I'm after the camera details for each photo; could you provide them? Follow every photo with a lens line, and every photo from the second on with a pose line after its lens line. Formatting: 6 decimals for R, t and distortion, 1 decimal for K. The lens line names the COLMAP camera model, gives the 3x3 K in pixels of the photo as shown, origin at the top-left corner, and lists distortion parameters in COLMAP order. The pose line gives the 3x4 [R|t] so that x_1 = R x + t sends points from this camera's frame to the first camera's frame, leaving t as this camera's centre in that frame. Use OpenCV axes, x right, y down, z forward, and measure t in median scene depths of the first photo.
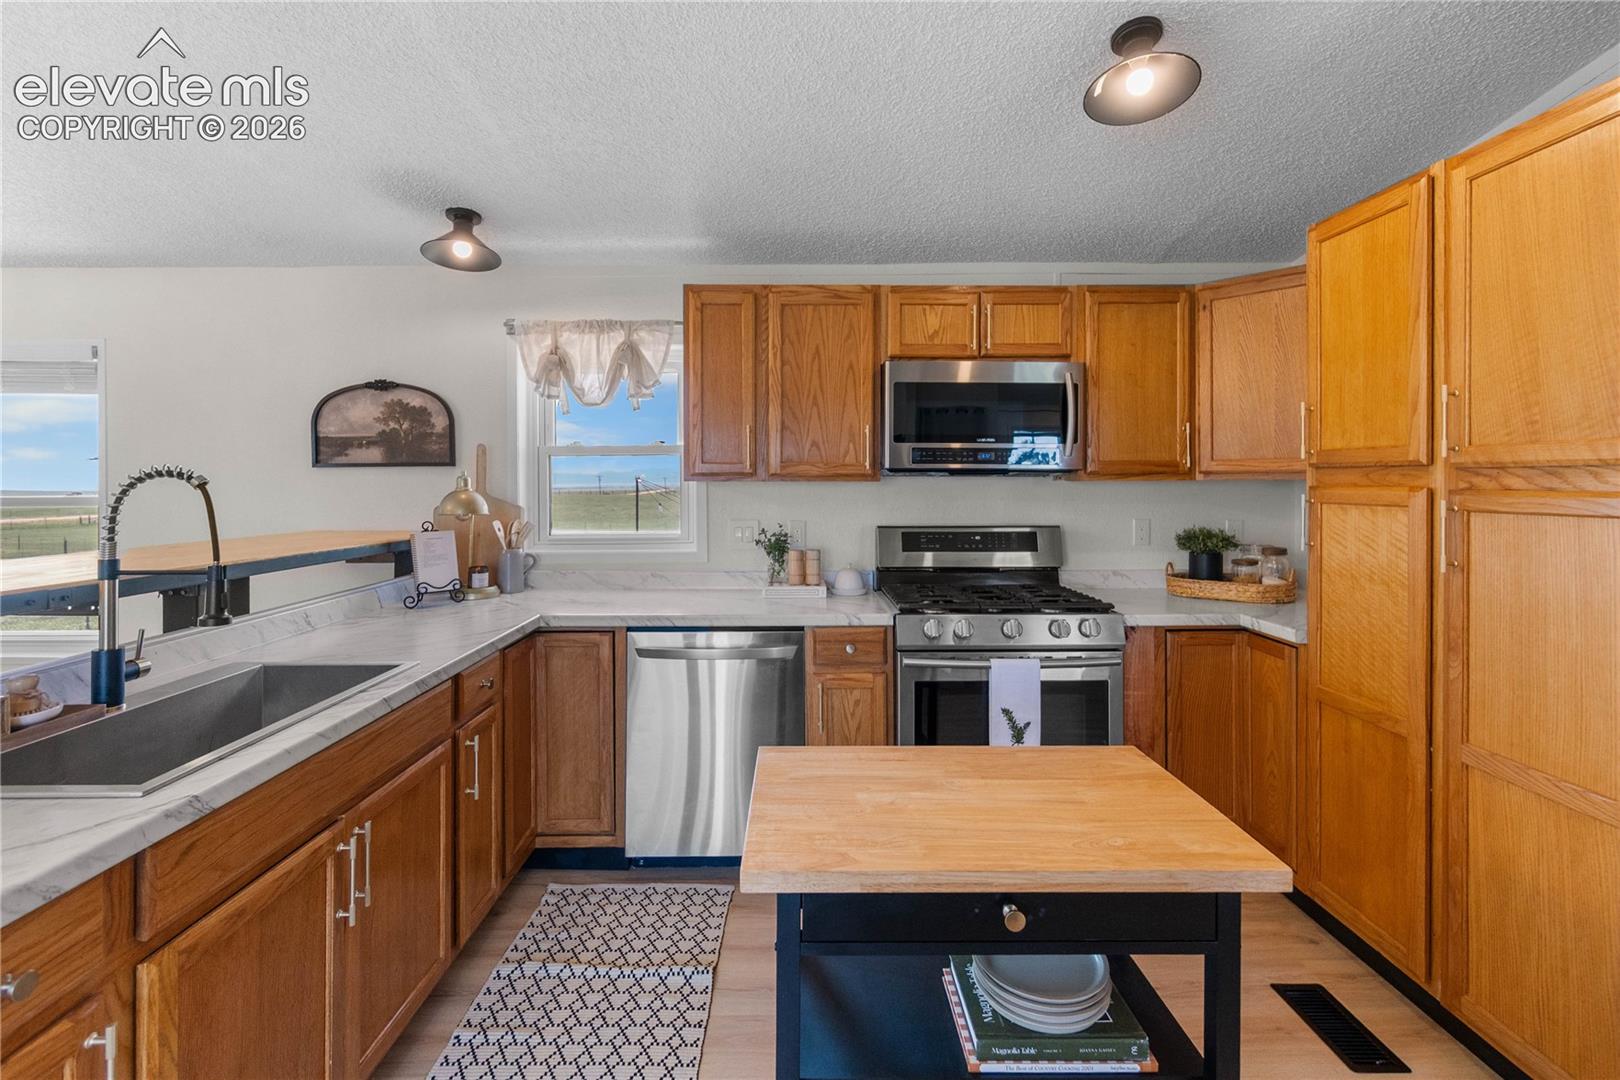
lens RADIAL K [[716.2, 0, 802.4], [0, 716.2, 483.1], [0, 0, 1]] dist [-0.000864, -0.000290]
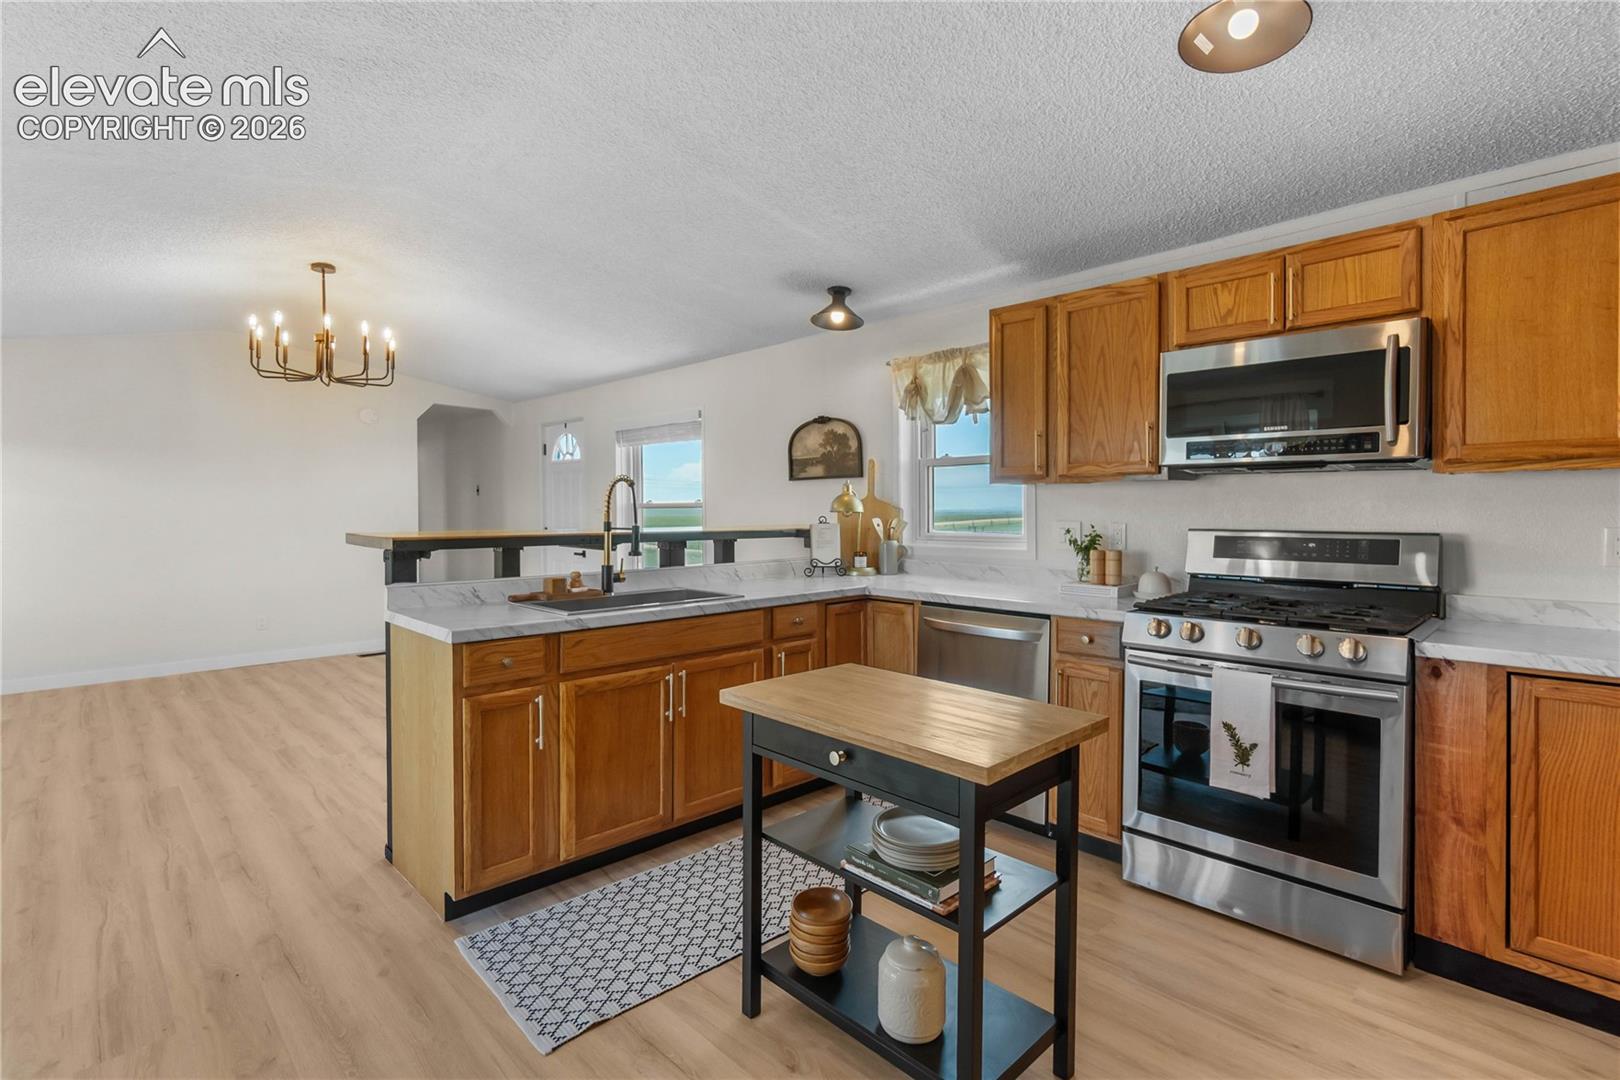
lens RADIAL K [[780.0, 0, 804.3], [0, 780.0, 517.8], [0, 0, 1]] dist [0.000151, -0.000088]
pose [[0.679003, 0.010351, -0.734063, 0.544306], [0.002550, 0.999861, 0.016459, 0.030028], [0.734131, -0.013048, 0.678882, -0.056150]]
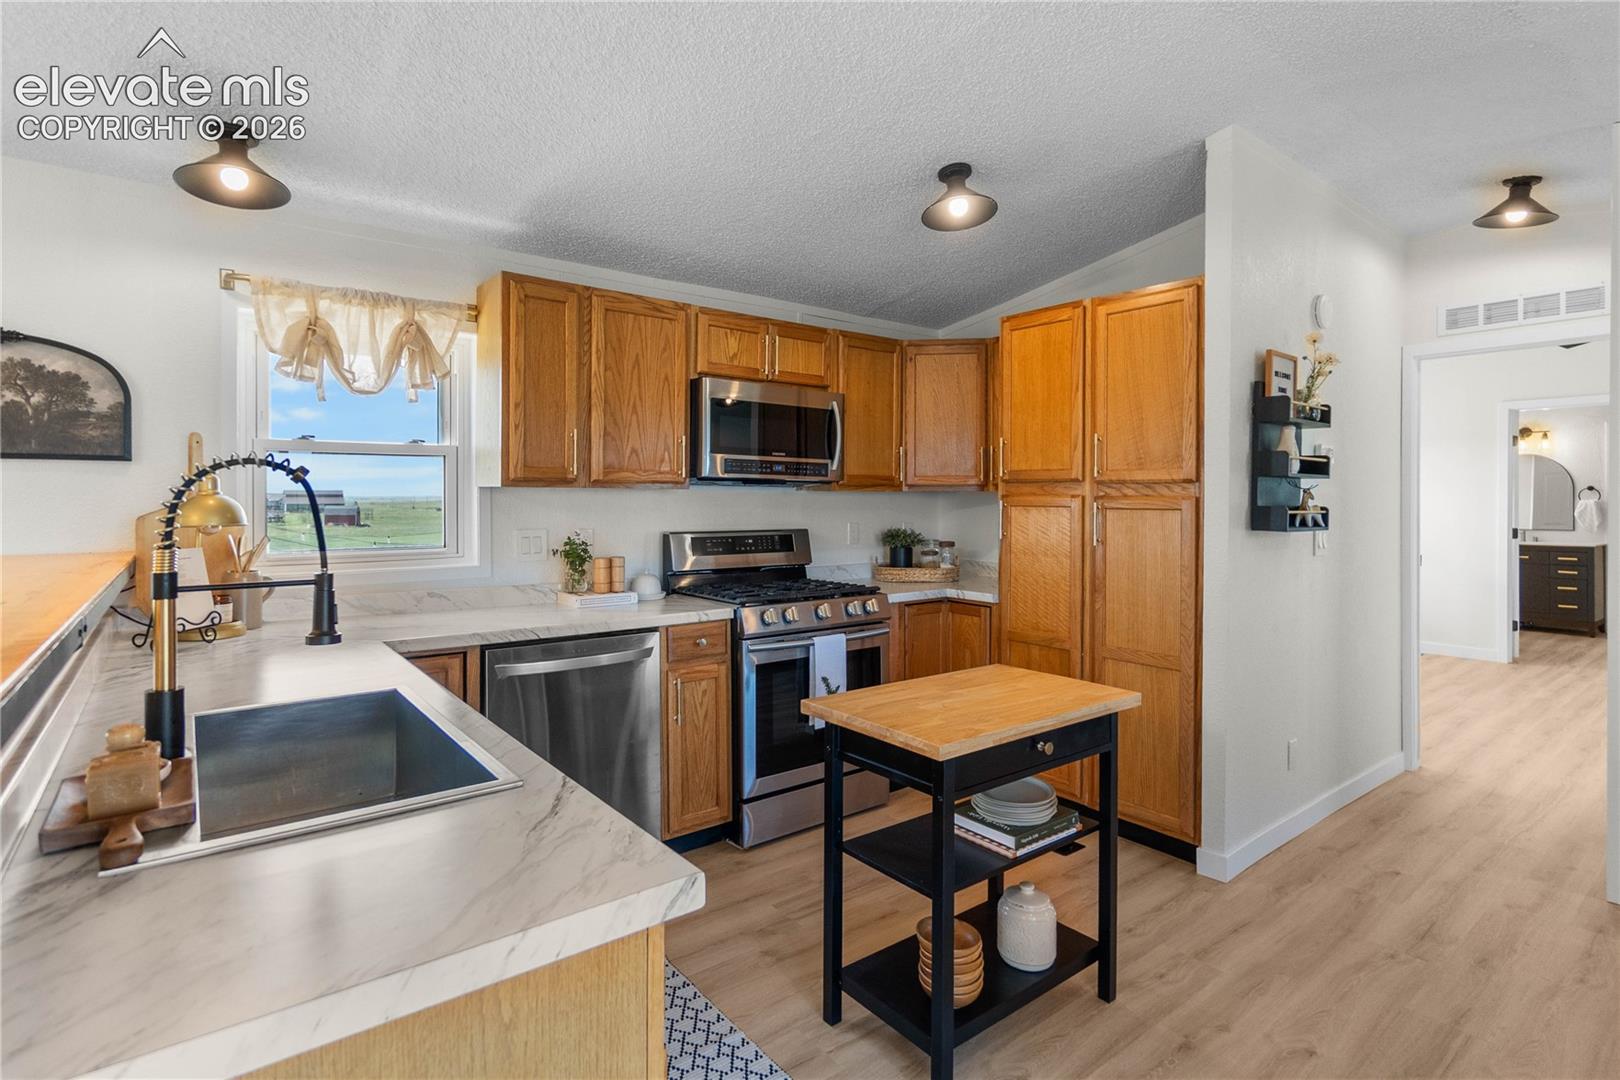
lens RADIAL K [[809.6, 0, 801.2], [0, 809.6, 500.4], [0, 0, 1]] dist [0.002584, 0.000619]
pose [[0.793528, 0.003637, 0.608523, -0.492389], [-0.004671, 0.999989, 0.000115, 0.013419], [-0.608516, -0.002934, 0.793536, -0.053758]]
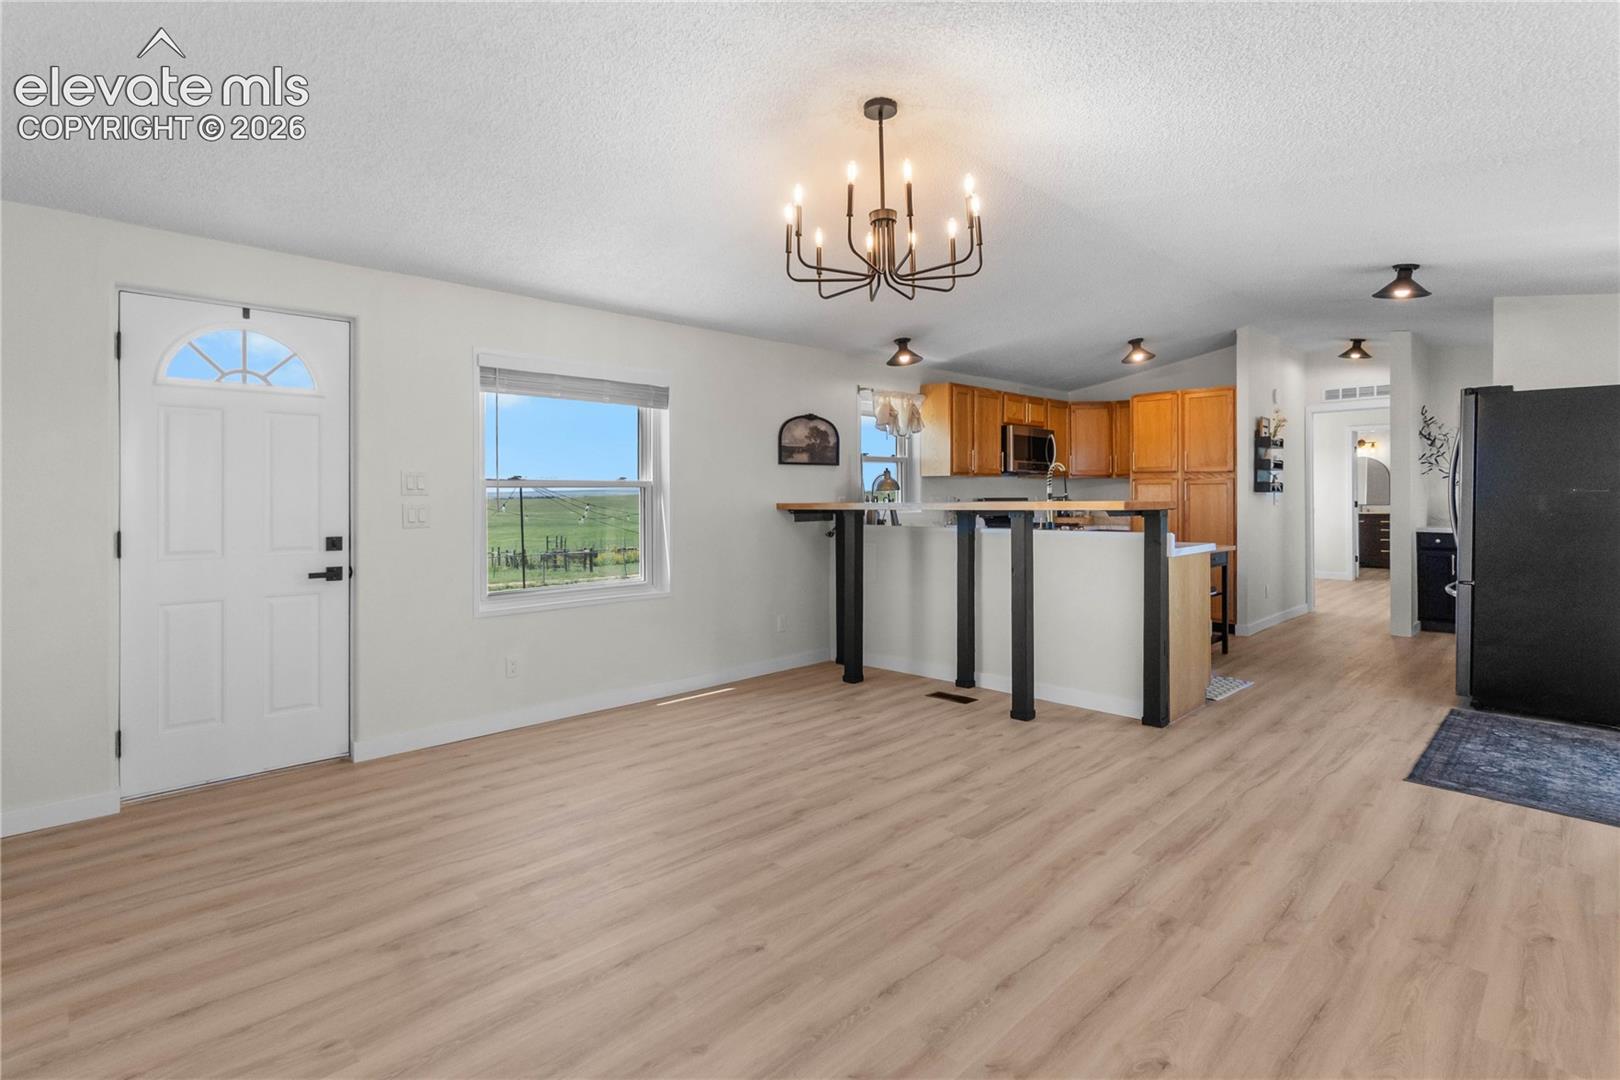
lens RADIAL K [[770.6, 0, 812.8], [0, 770.6, 497.6], [0, 0, 1]] dist [-0.001642, -0.000175]
pose [[0.724316, -0.003653, 0.689459, -2.017122], [0.004525, 0.999990, 0.000545, 0.058546], [-0.689453, 0.002725, 0.724325, -0.357586]]
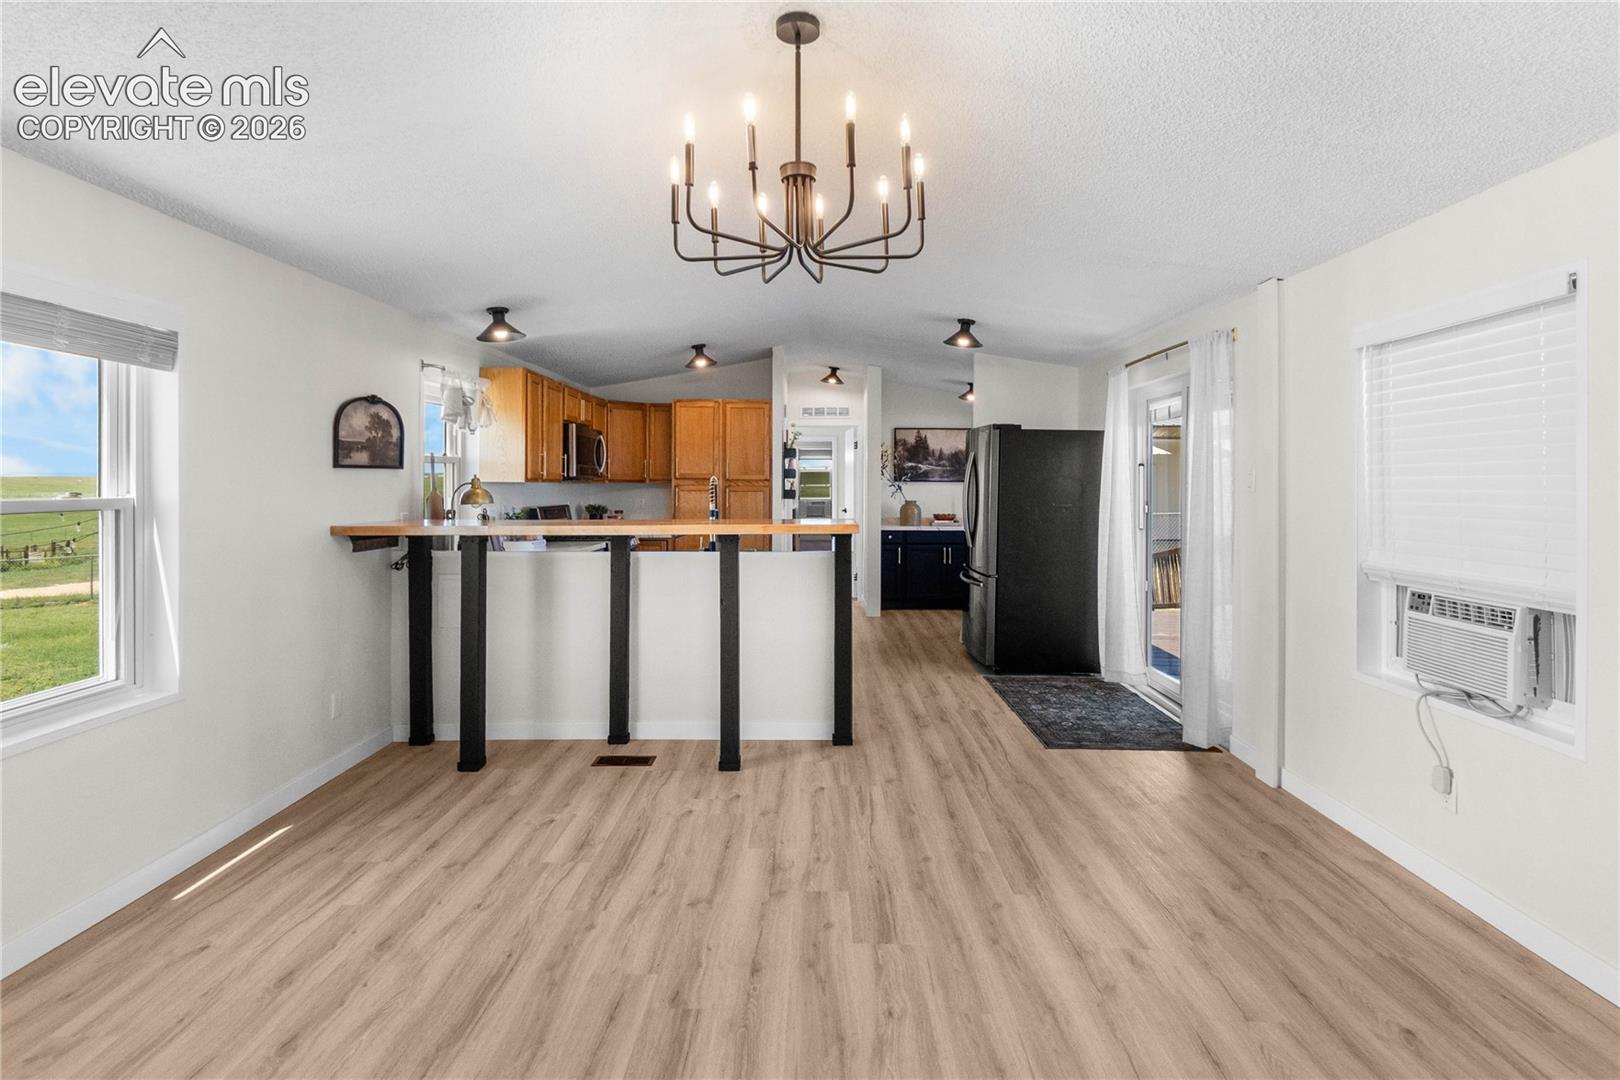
lens RADIAL K [[794.4, 0, 801.9], [0, 794.4, 488.3], [0, 0, 1]] dist [-0.000757, -0.000468]
pose [[0.032207, -0.002042, 0.999479, -2.047133], [-0.000008, 0.999998, 0.002043, 0.007487], [-0.999481, -0.000074, 0.032207, 0.275293]]
